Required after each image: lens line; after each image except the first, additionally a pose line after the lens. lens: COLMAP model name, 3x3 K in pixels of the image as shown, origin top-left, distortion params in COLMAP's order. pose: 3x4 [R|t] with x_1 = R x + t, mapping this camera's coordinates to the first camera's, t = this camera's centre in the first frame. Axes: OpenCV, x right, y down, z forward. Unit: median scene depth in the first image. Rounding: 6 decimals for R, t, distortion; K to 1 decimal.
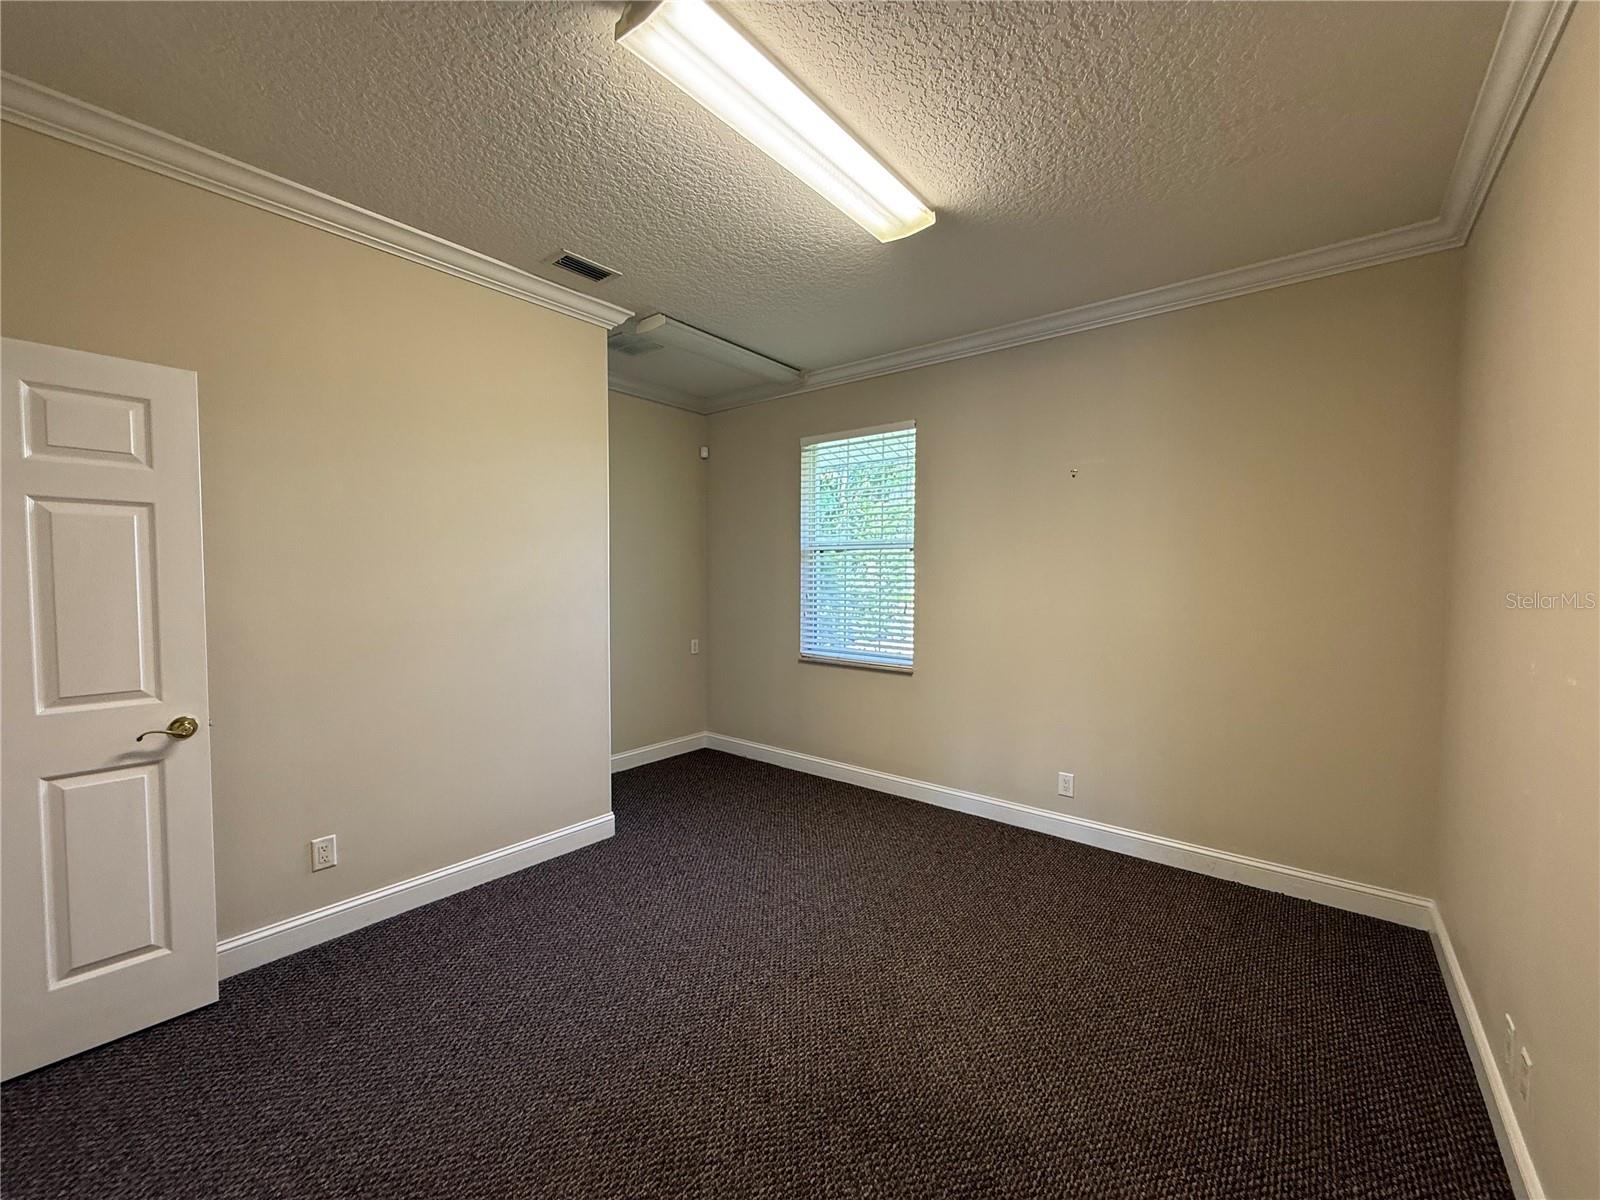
lens RADIAL K [[638.2, 0, 800.0], [0, 638.2, 600.0], [0, 0, 1]] dist [0.000311, 0.000021]
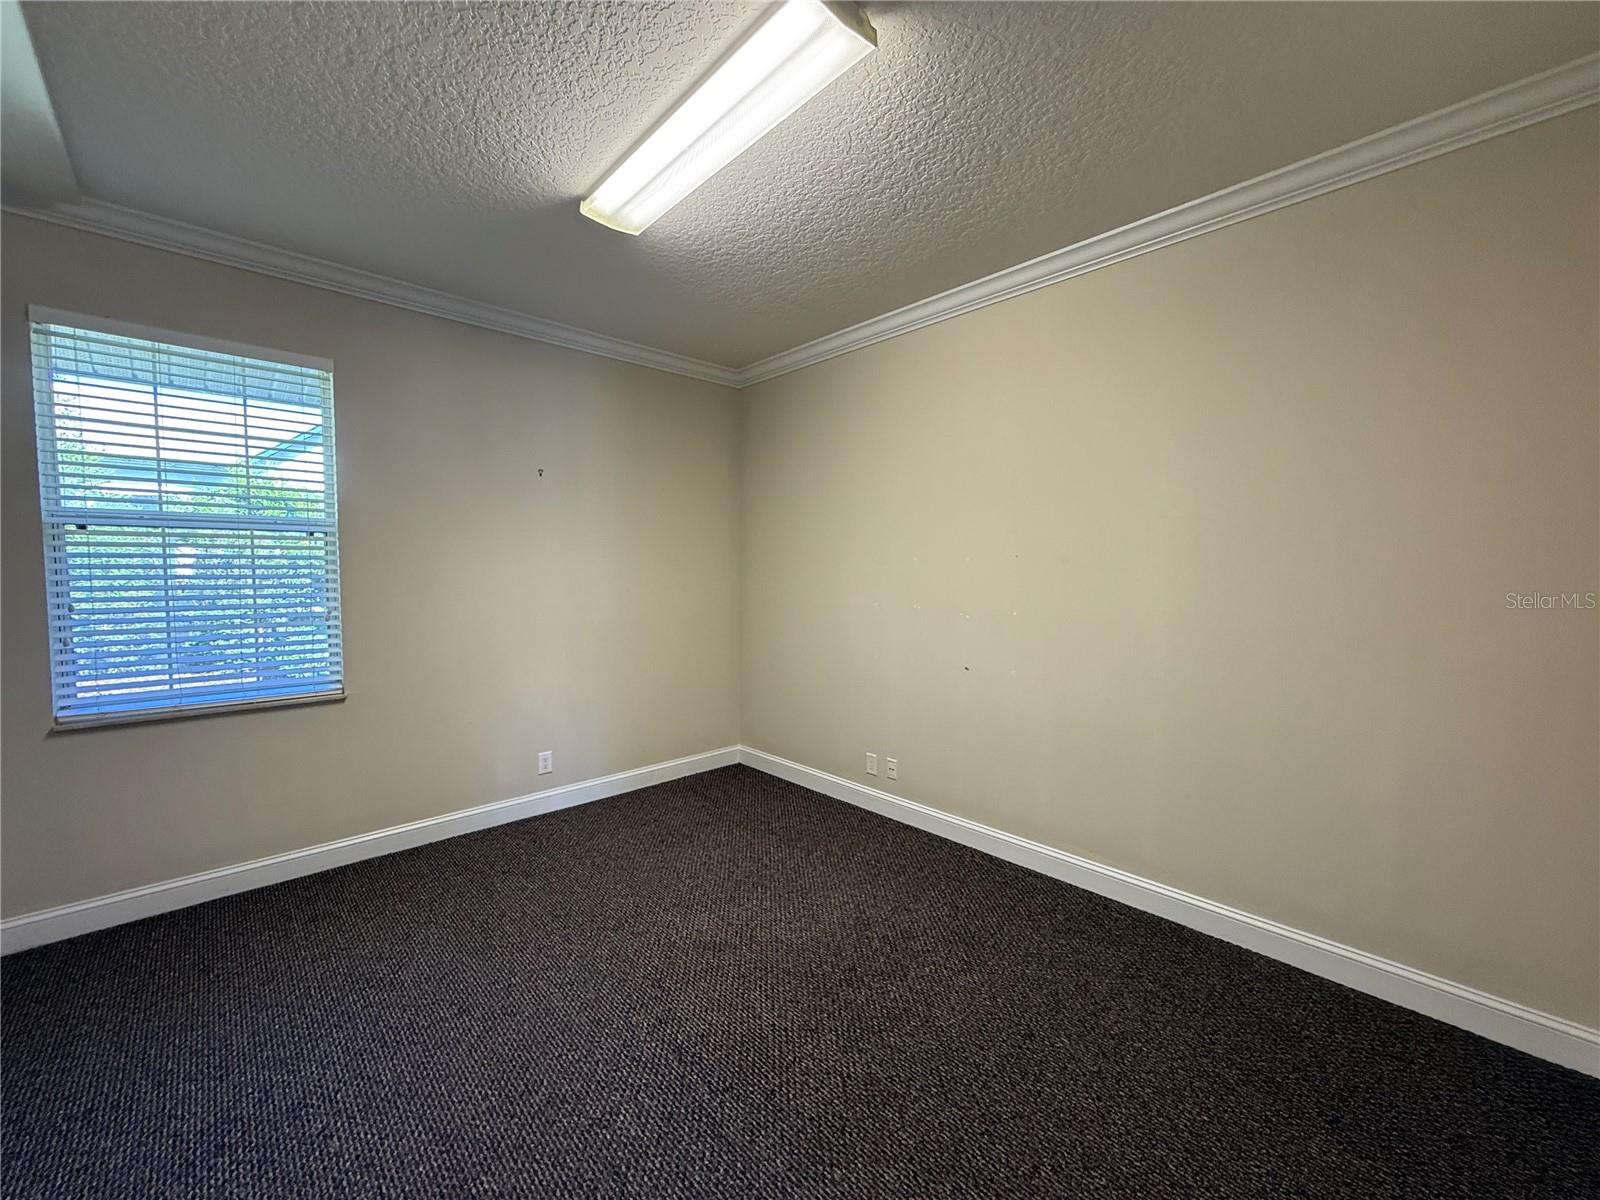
lens RADIAL K [[638.2, 0, 800.0], [0, 638.2, 600.0], [0, 0, 1]] dist [0.000311, 0.000021]
pose [[0.136513, -0.055021, 0.989109, -0.576061], [0.040148, 0.997943, 0.049971, -0.020329], [-0.989824, 0.032889, 0.138441, 0.423205]]
